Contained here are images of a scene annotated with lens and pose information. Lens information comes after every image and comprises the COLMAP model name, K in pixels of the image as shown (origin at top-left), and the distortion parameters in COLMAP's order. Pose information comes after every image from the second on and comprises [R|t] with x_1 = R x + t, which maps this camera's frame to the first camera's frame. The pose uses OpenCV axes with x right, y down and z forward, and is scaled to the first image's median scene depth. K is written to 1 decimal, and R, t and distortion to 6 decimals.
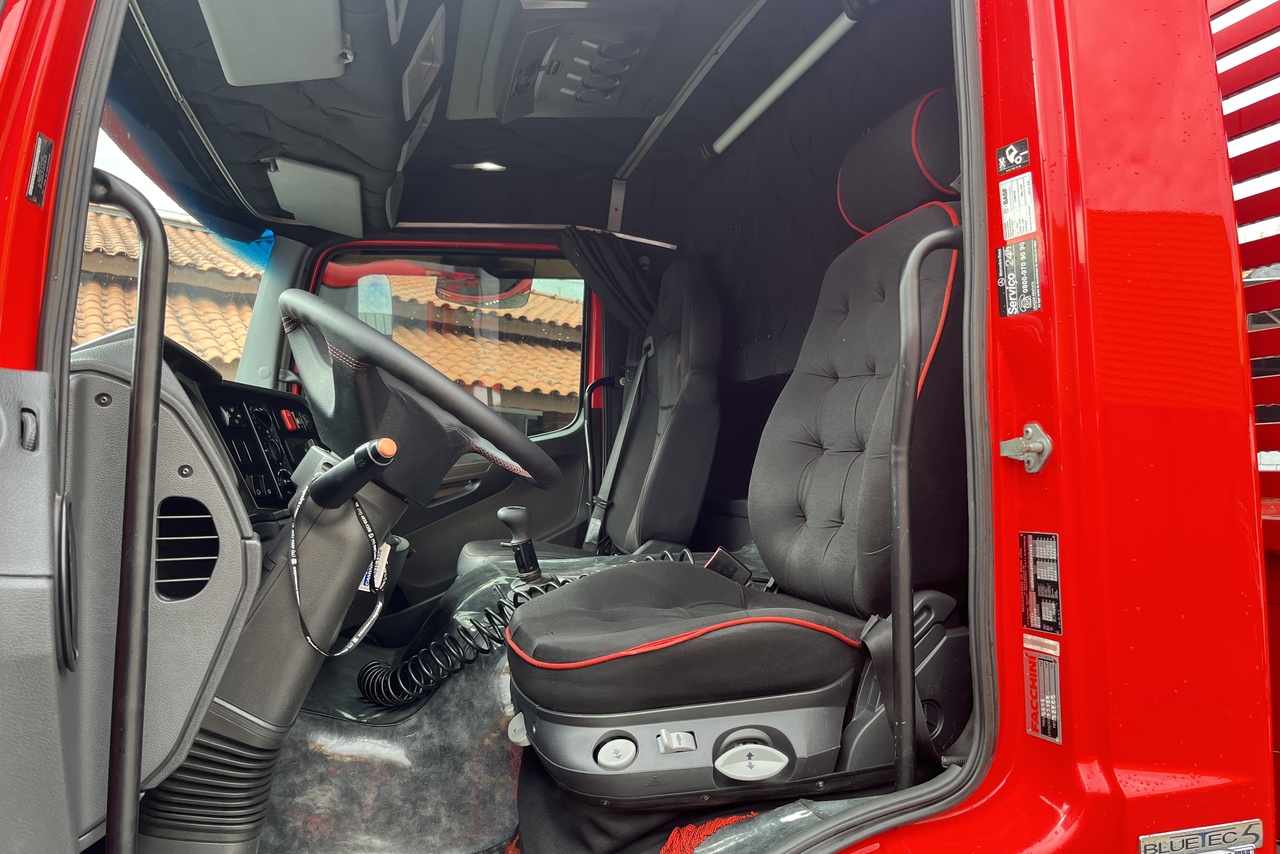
lens RADIAL K [[978.9, 0, 610.6], [0, 978.9, 427.0], [0, 0, 1]] dist [-0.003756, 0.002023]
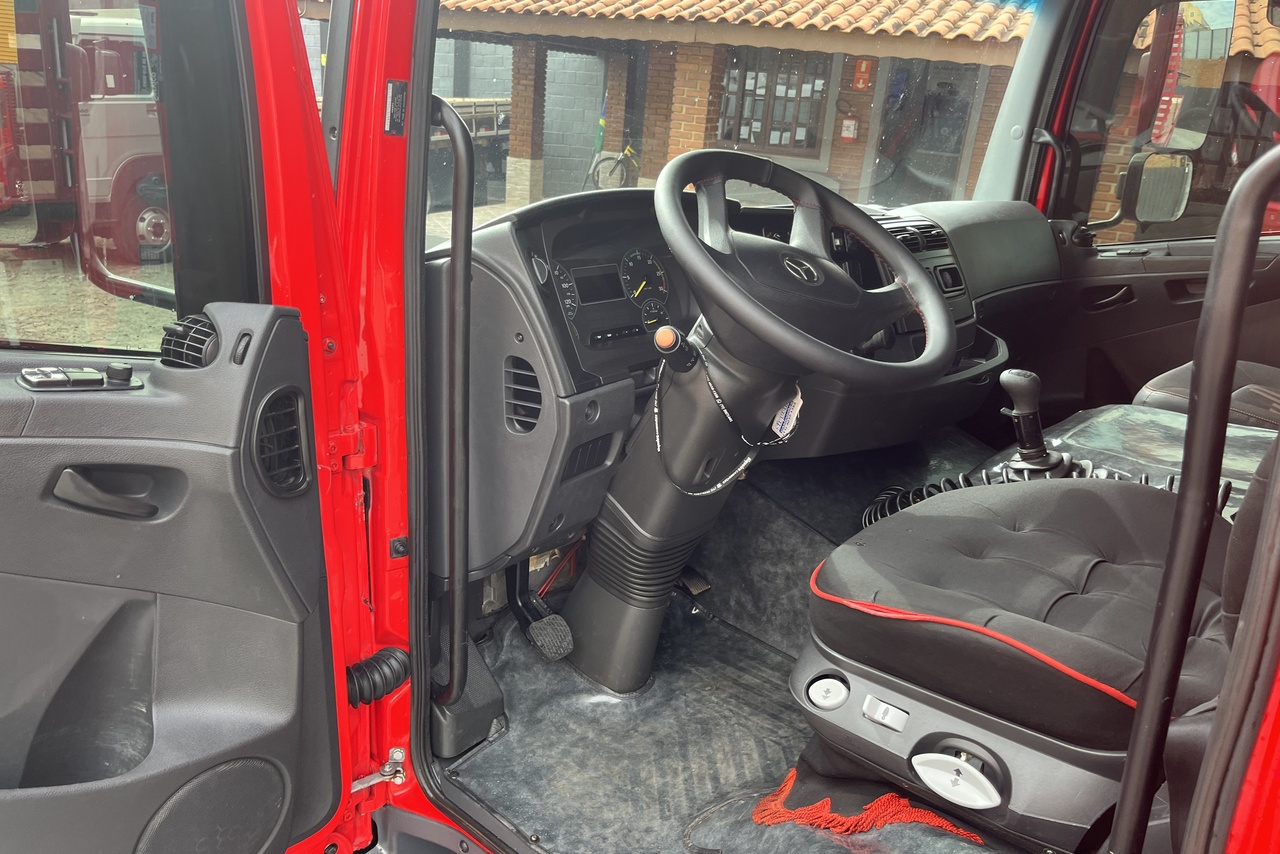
lens RADIAL K [[978.9, 0, 610.6], [0, 978.9, 427.0], [0, 0, 1]] dist [-0.003756, 0.002023]
pose [[0.539000, 0.269019, -0.798190, 0.574358], [0.006401, 0.946290, 0.323256, -0.216771], [0.842281, -0.179344, 0.508328, 0.380514]]
